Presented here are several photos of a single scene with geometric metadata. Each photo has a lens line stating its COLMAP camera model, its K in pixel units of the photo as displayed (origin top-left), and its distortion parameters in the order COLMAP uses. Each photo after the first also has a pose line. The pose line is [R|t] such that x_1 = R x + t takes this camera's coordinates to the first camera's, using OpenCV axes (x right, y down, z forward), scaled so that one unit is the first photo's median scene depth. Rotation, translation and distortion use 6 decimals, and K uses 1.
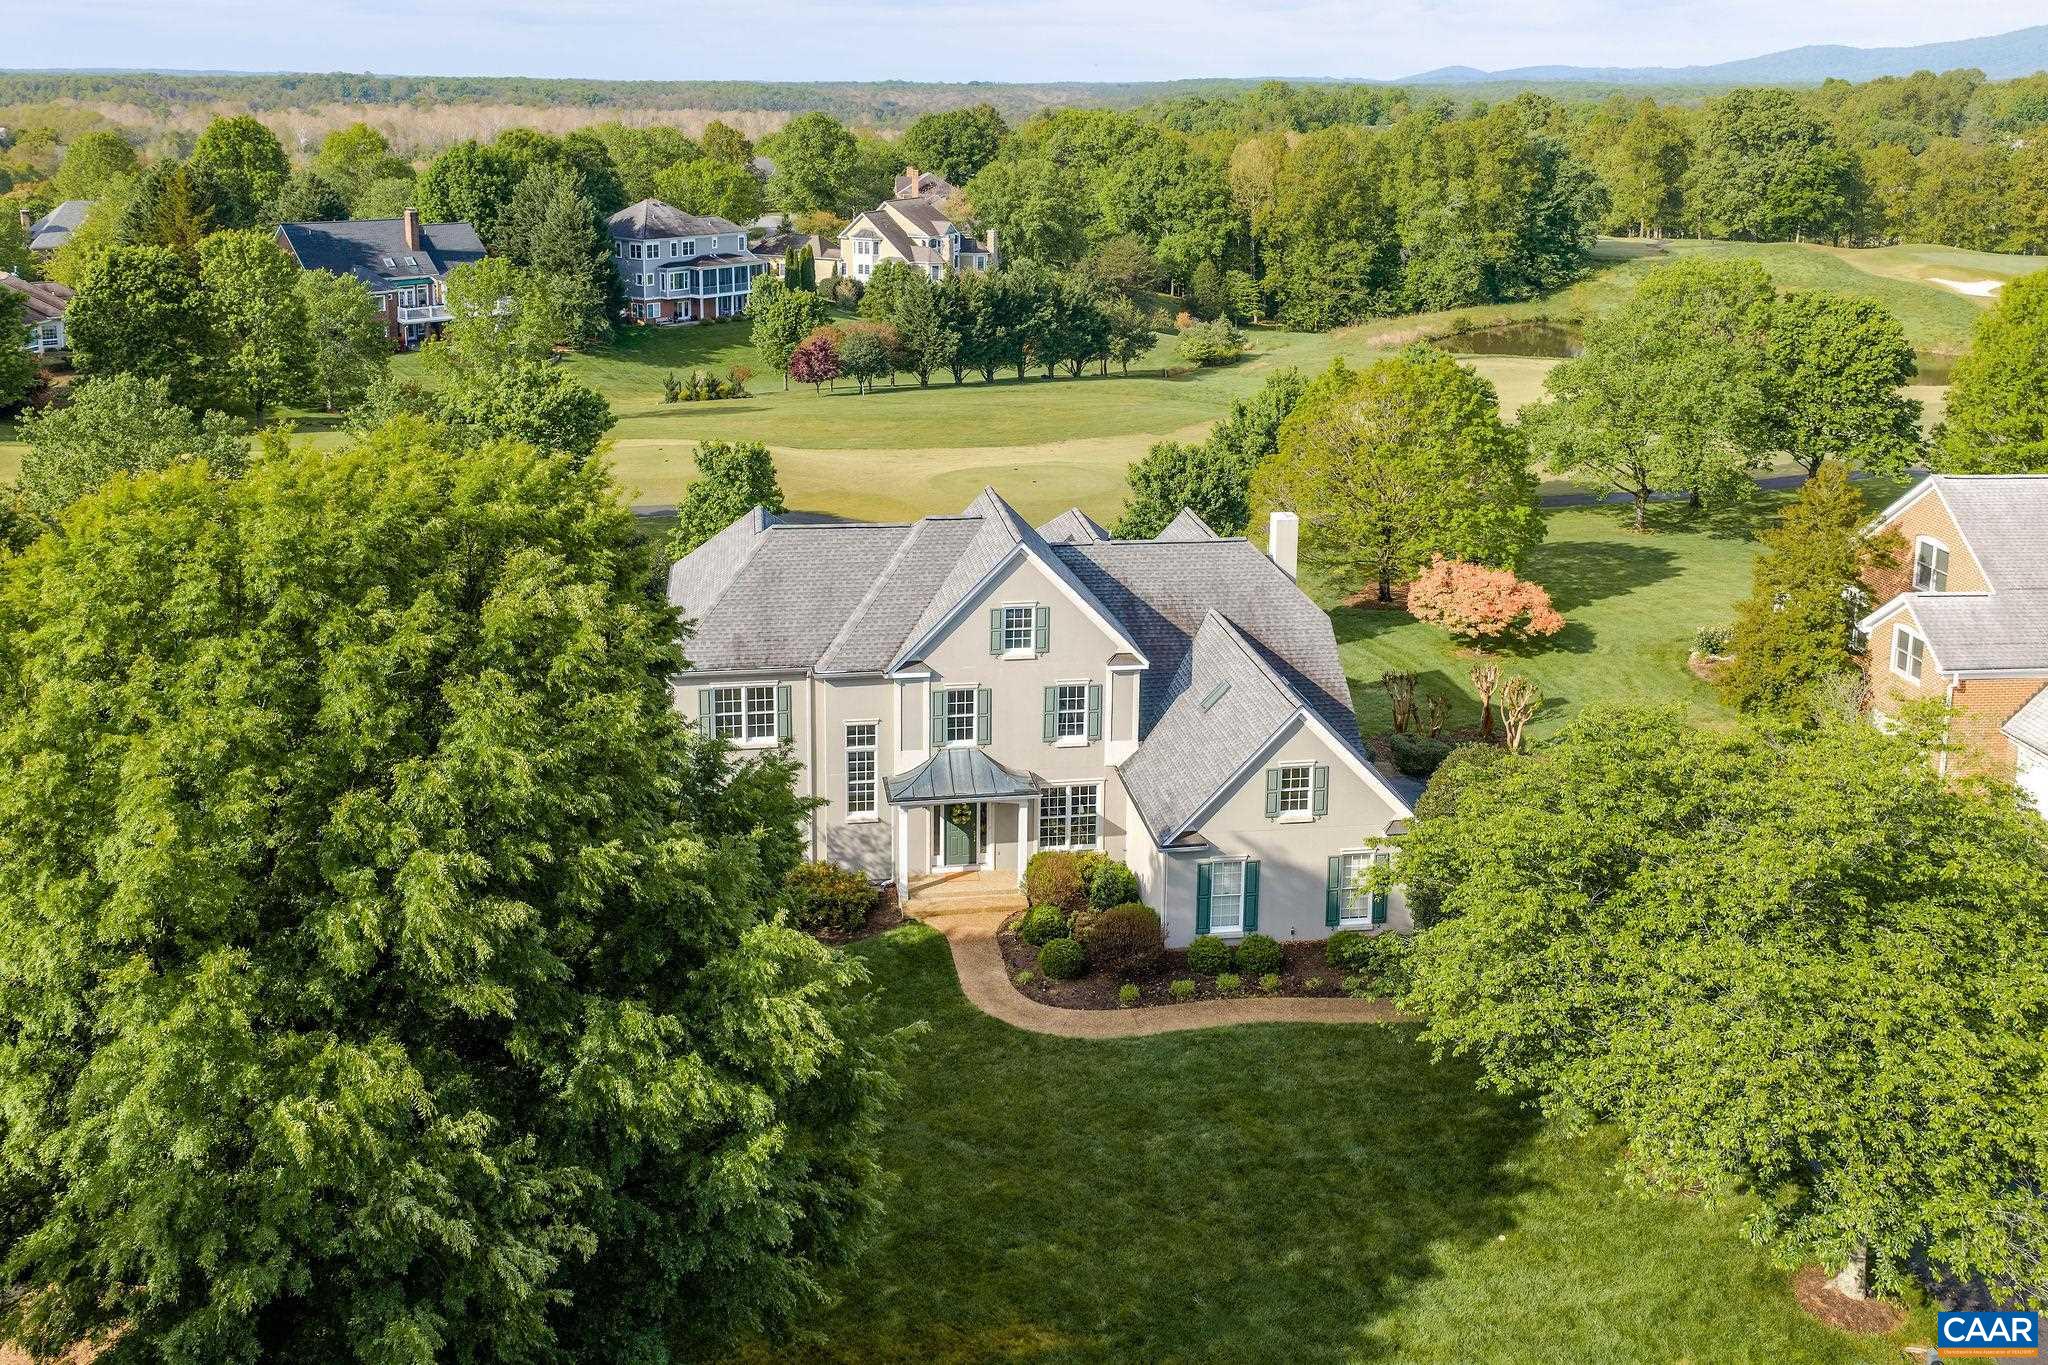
lens RADIAL K [[1705.8, 0, 1022.7], [0, 1705.8, 570.5], [0, 0, 1]] dist [0.026101, -0.072325]
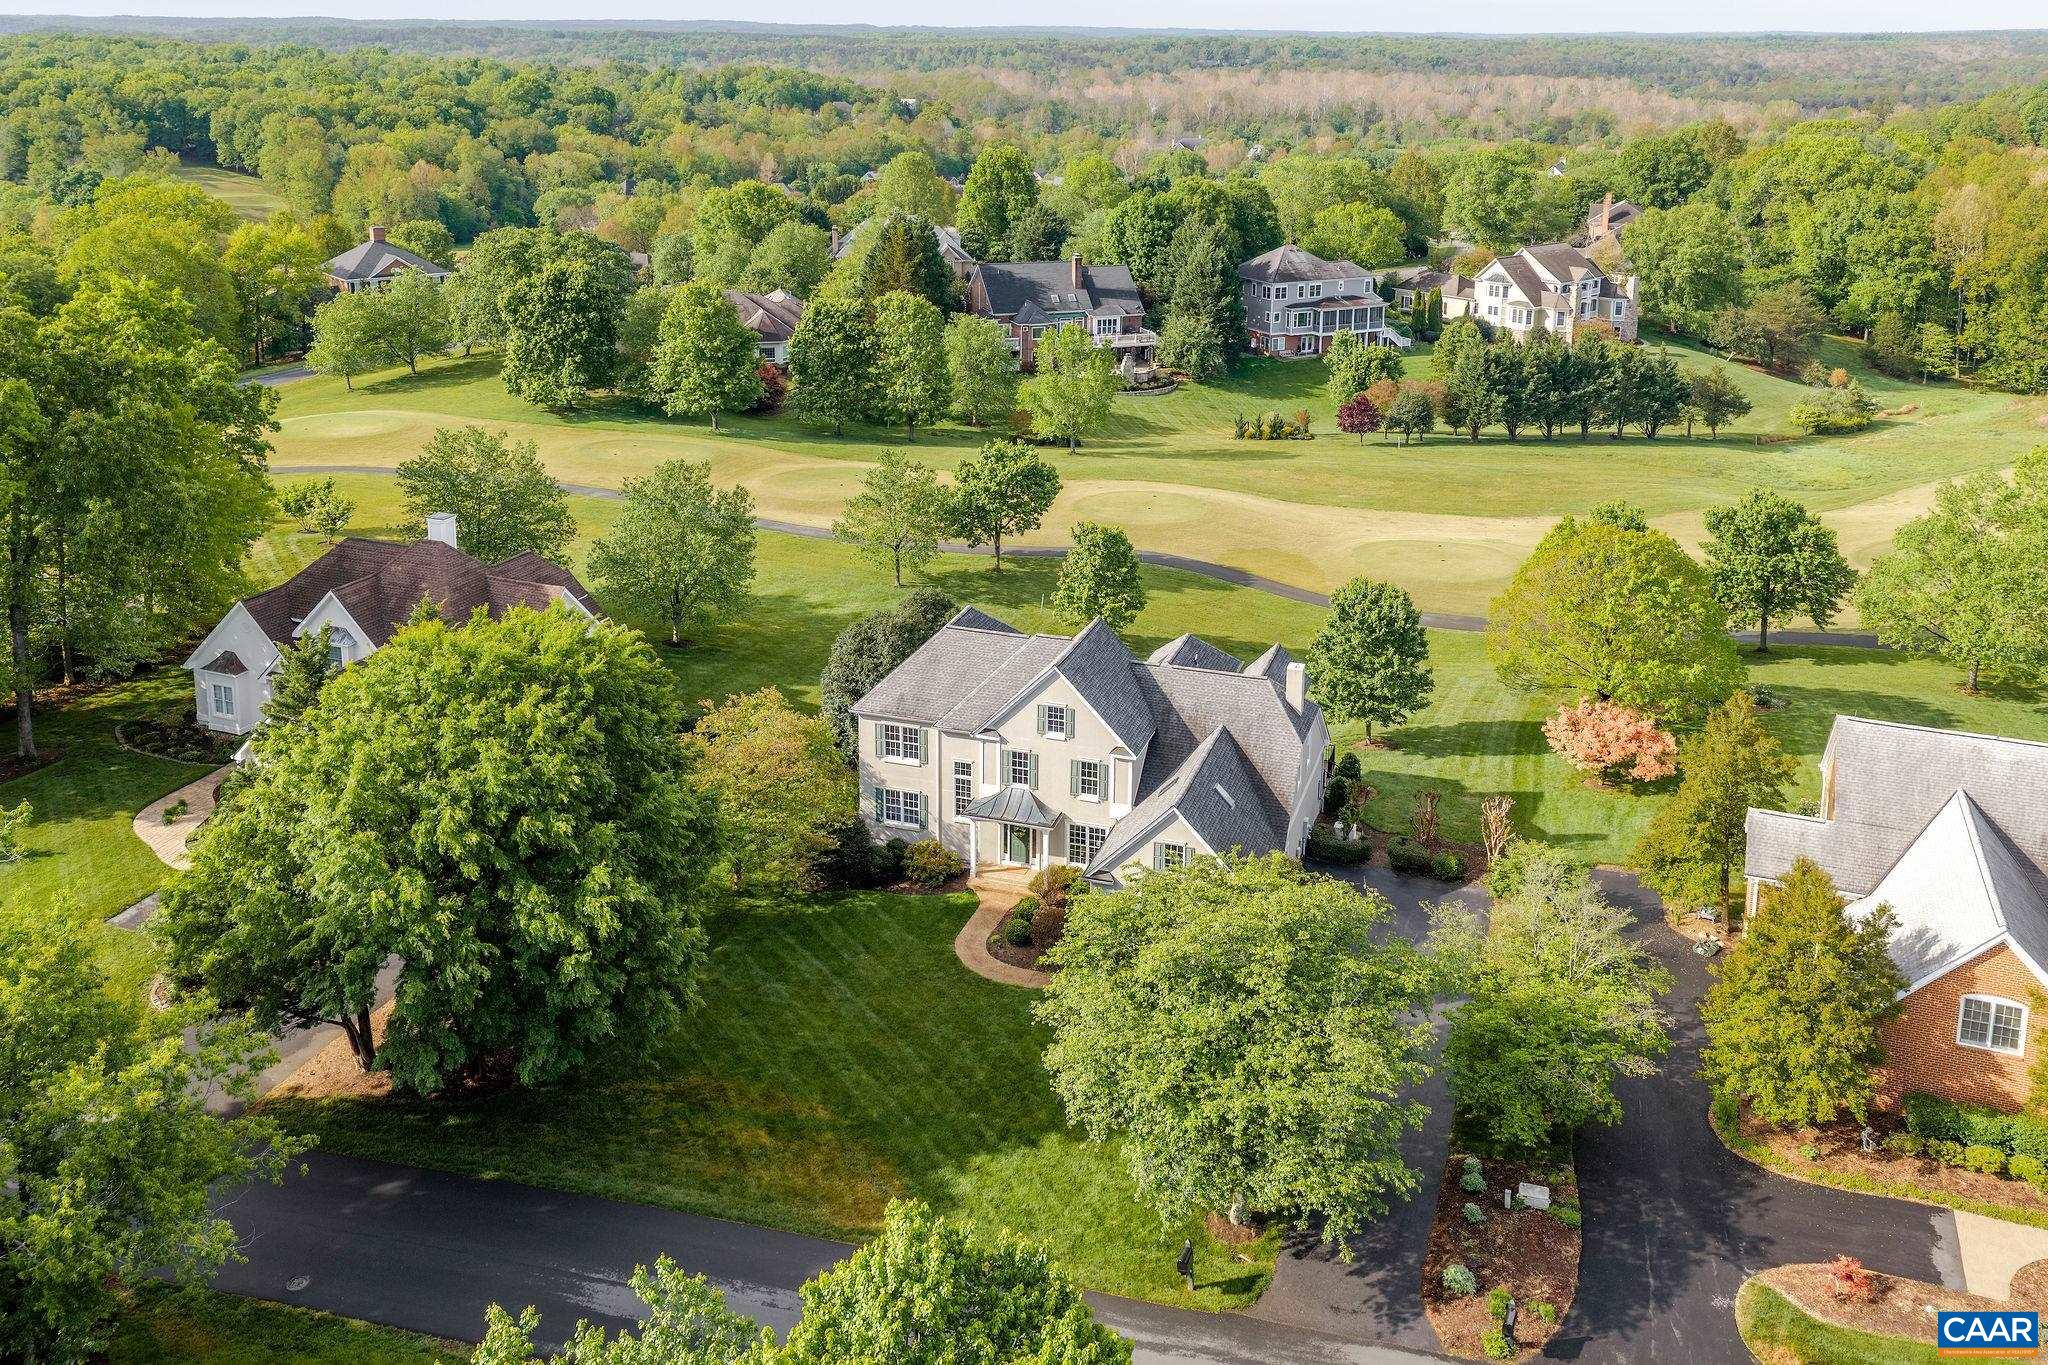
lens RADIAL K [[1658.5, 0, 1024.0], [0, 1658.5, 682.5], [0, 0, 1]] dist [0.036238, -0.063686]
pose [[0.885514, 0.160642, -0.435957, 0.168665], [-0.118169, 0.985339, 0.123055, -0.048967], [0.449333, -0.057450, 0.891515, -0.092347]]
